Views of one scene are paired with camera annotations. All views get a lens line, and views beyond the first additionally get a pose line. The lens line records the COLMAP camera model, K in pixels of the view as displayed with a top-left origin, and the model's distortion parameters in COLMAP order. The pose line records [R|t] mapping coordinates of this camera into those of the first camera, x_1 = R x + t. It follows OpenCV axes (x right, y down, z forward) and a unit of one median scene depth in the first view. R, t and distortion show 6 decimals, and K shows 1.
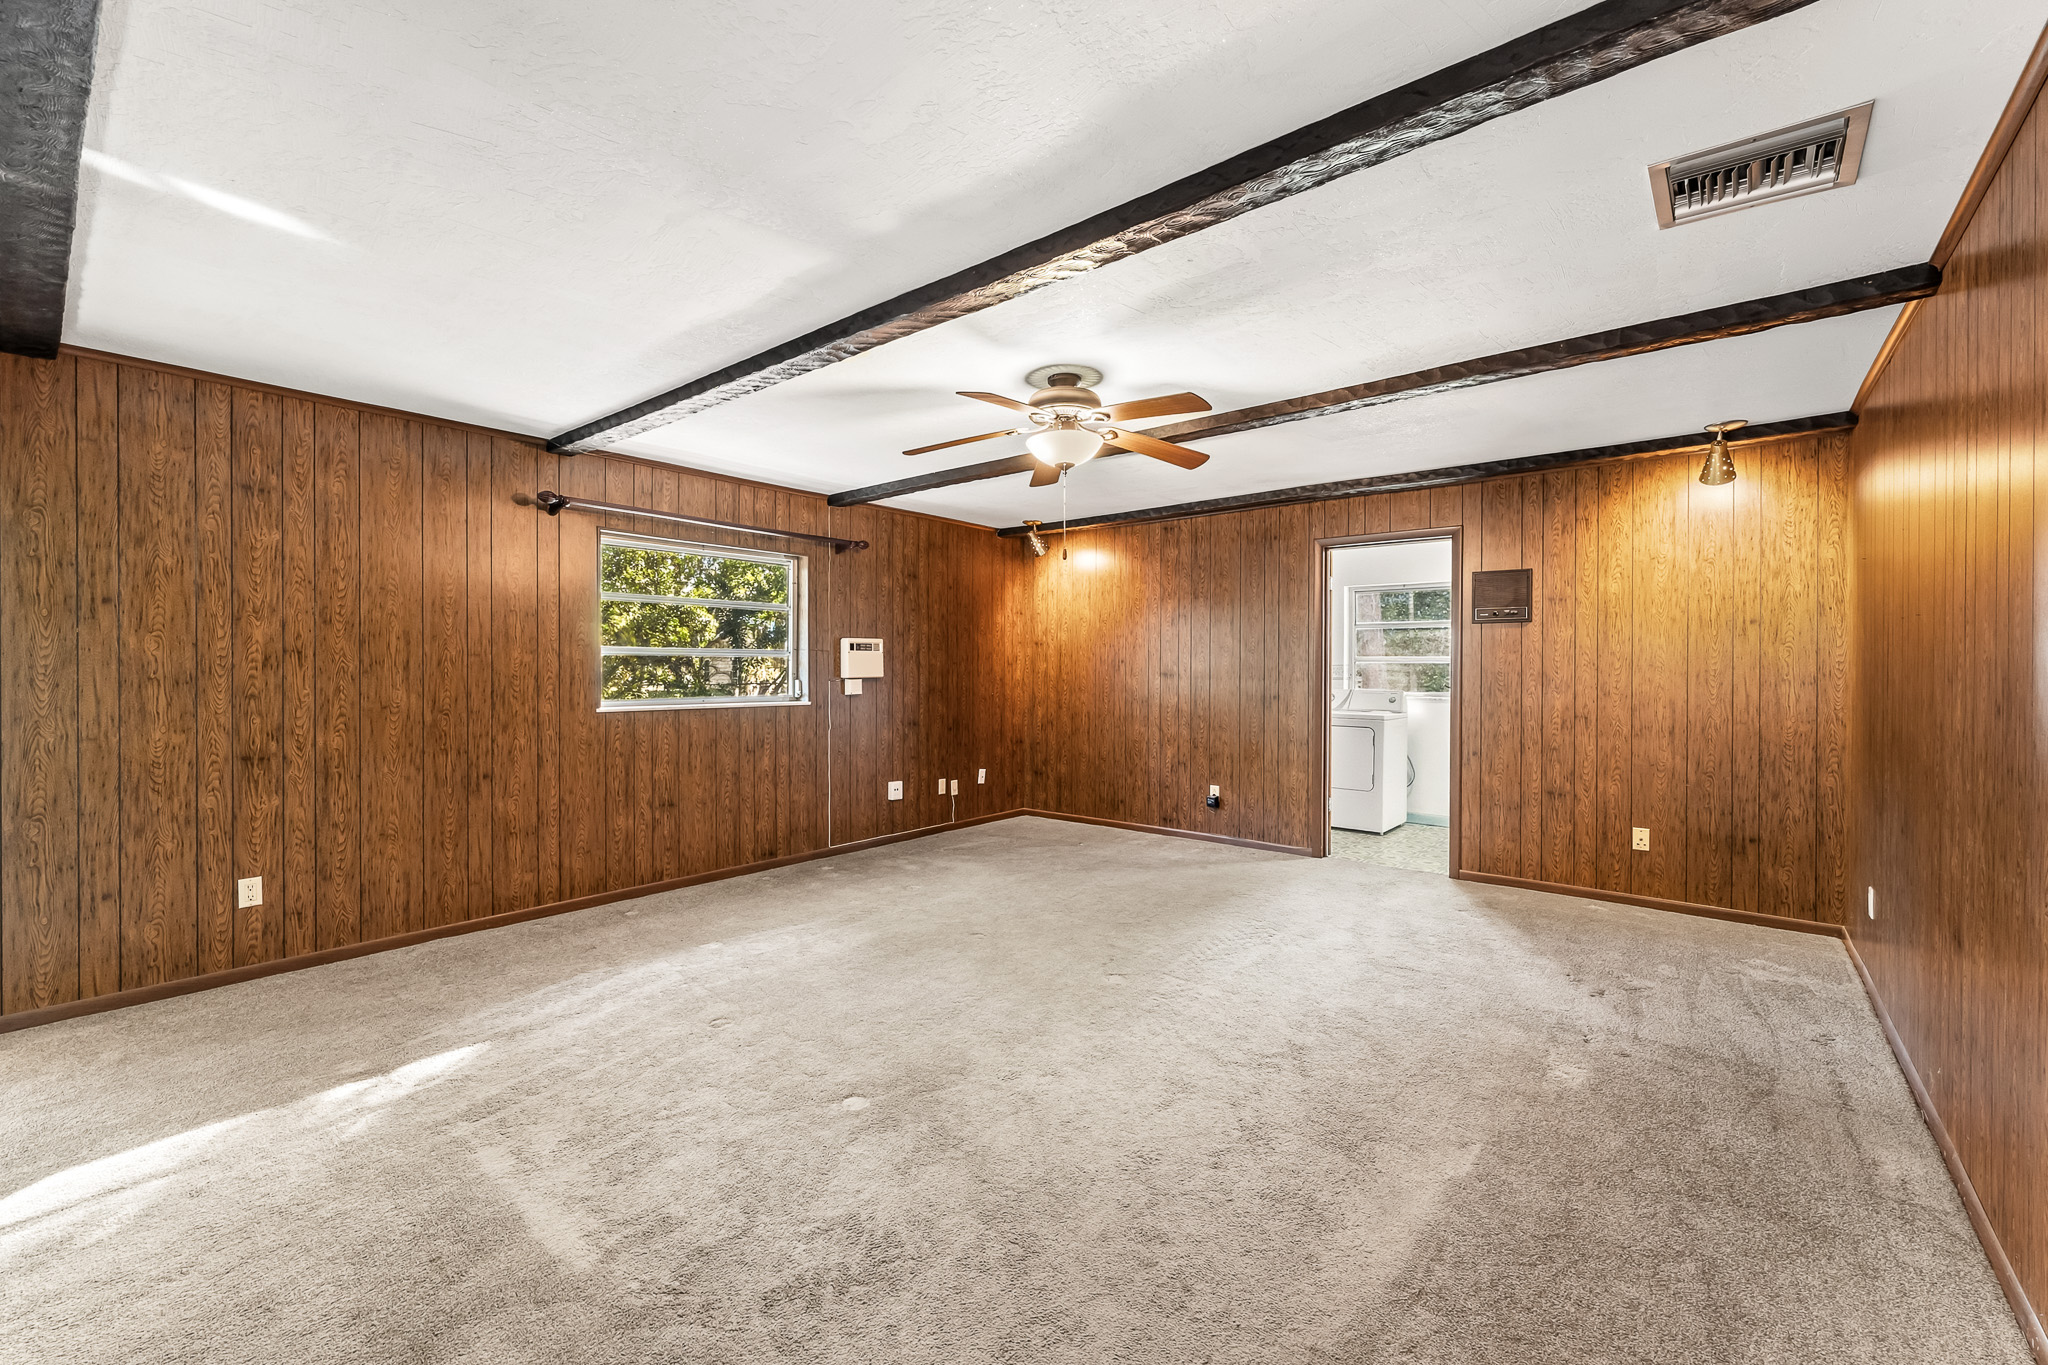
lens RADIAL K [[824.0, 0, 1016.7], [0, 824.0, 673.9], [0, 0, 1]] dist [-0.002482, 0.000207]
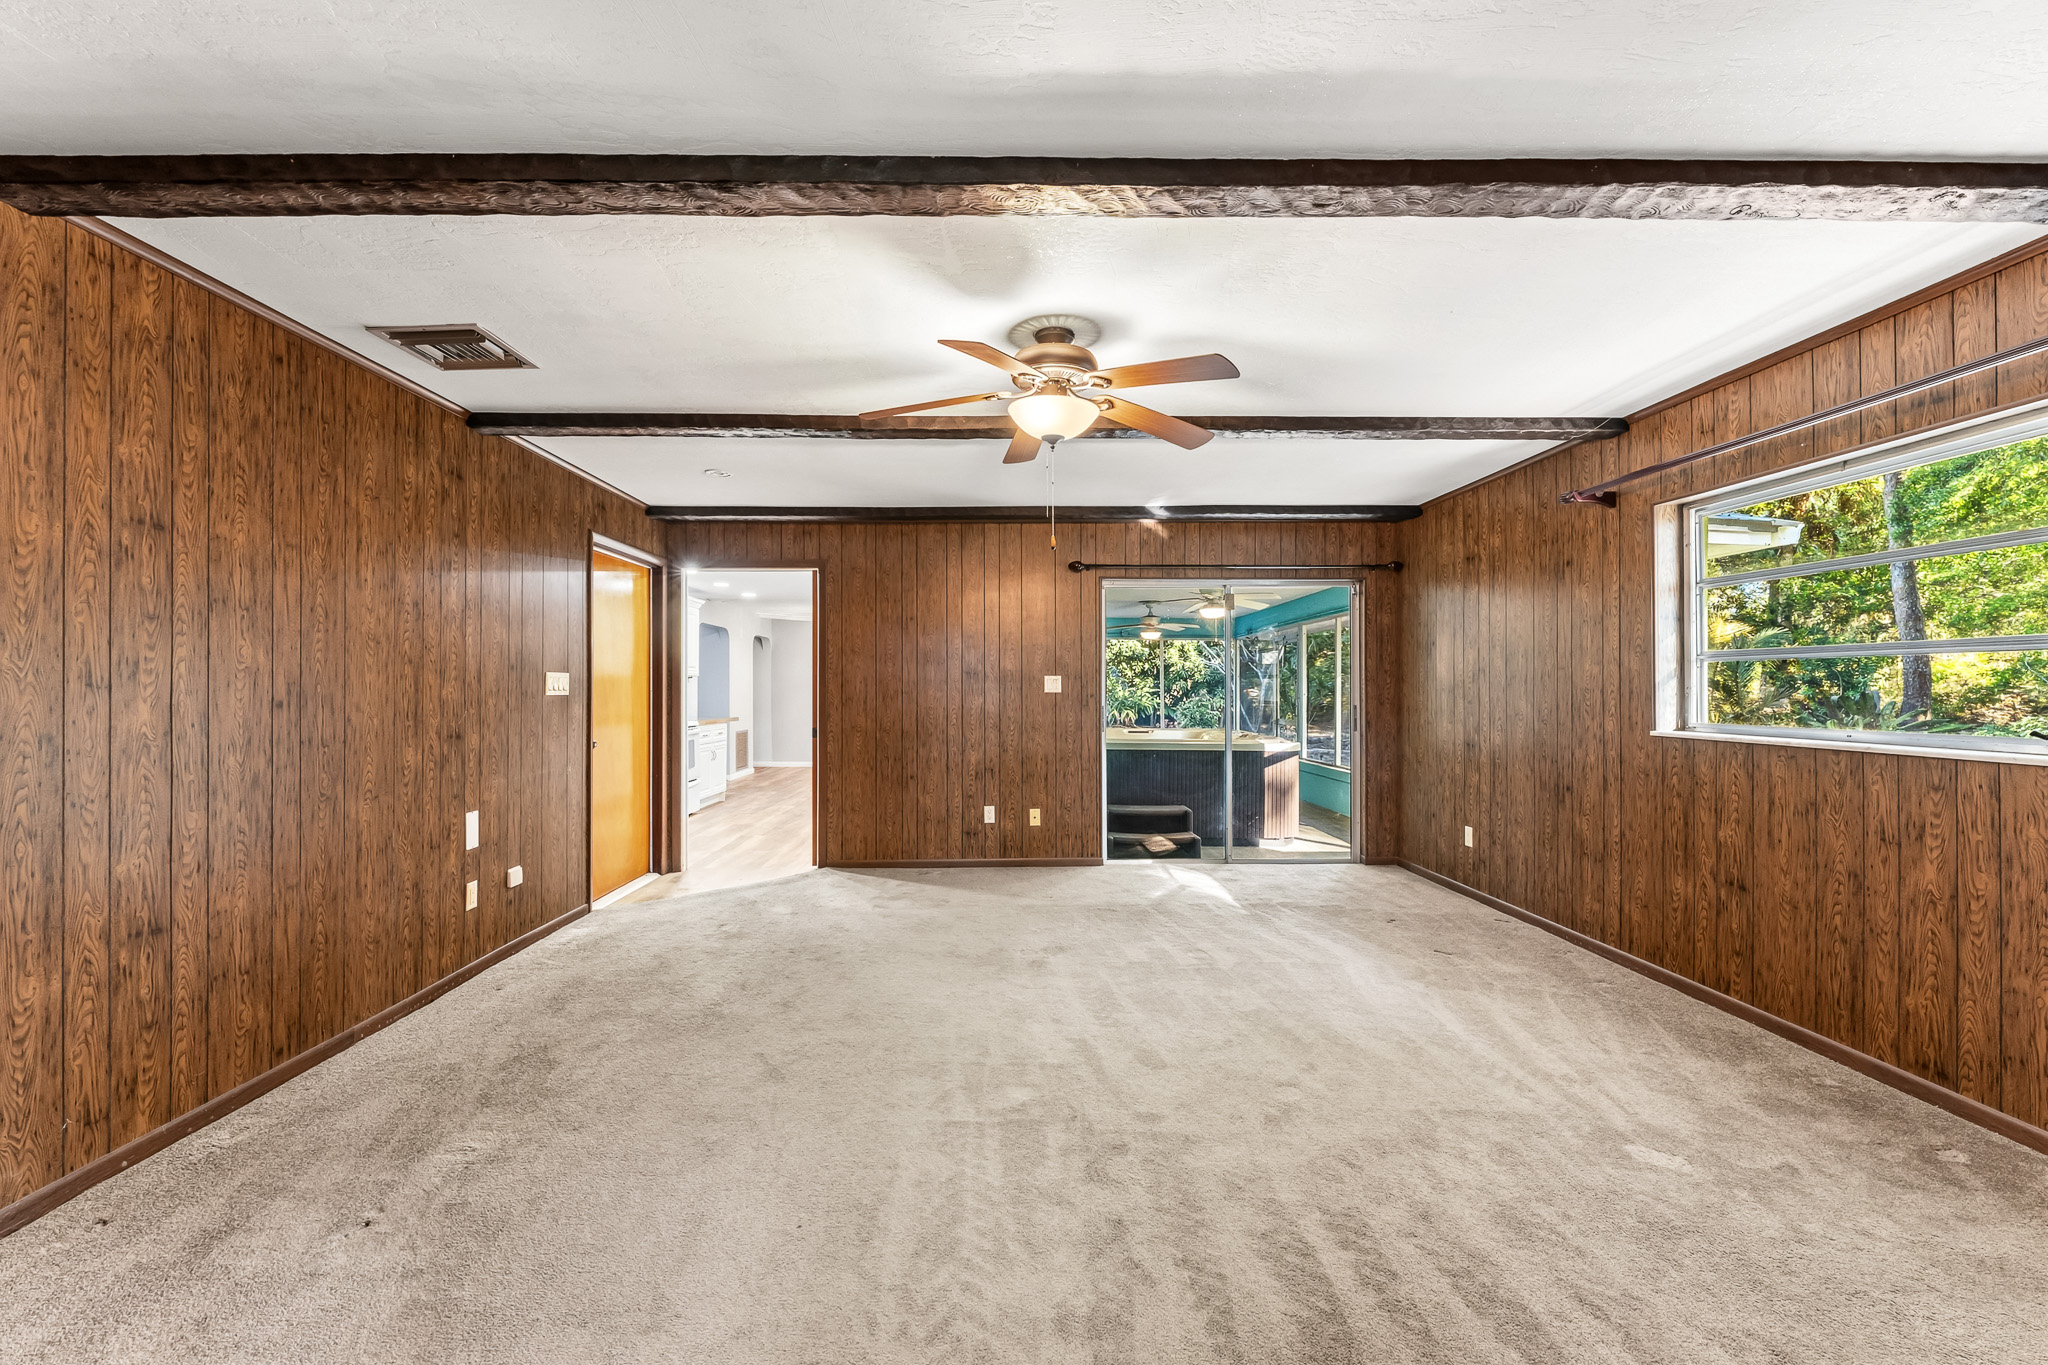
lens RADIAL K [[824.0, 0, 1016.7], [0, 824.0, 673.9], [0, 0, 1]] dist [-0.002482, 0.000207]
pose [[-0.751975, -0.010312, -0.659111, 0.455128], [-0.003176, 0.999923, -0.012021, -0.001426], [0.659184, -0.006947, -0.751950, 1.132854]]
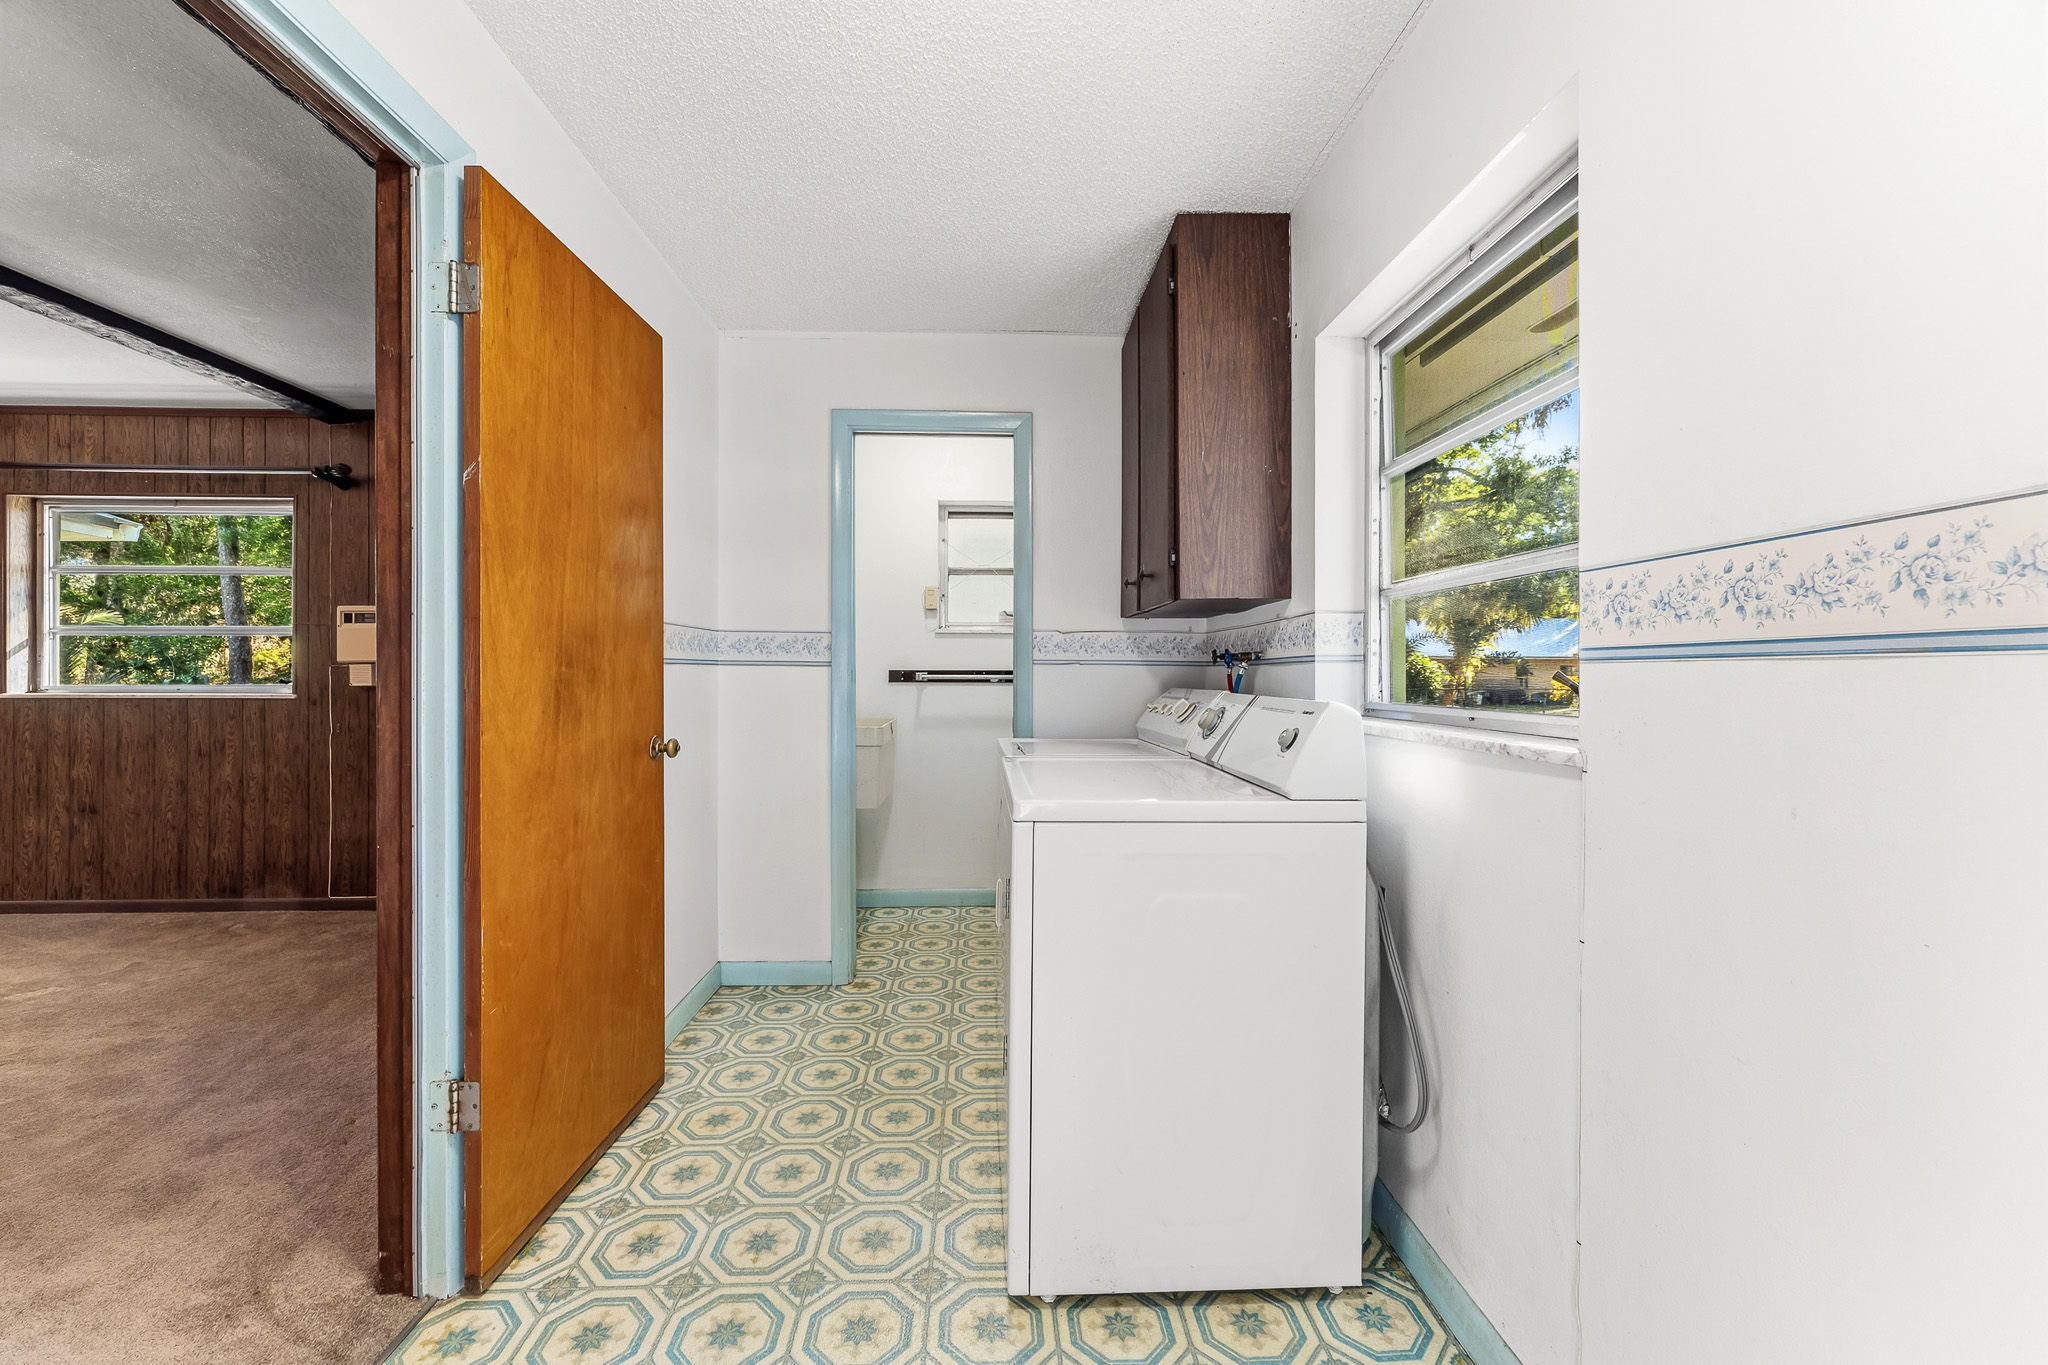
lens RADIAL K [[817.4, 0, 1017.9], [0, 817.4, 680.8], [0, 0, 1]] dist [-0.003511, 0.000393]
pose [[0.673543, 0.004792, -0.739133, 0.845903], [-0.003402, 0.999988, 0.003383, 0.020137], [0.739140, 0.000236, 0.673551, 1.158536]]
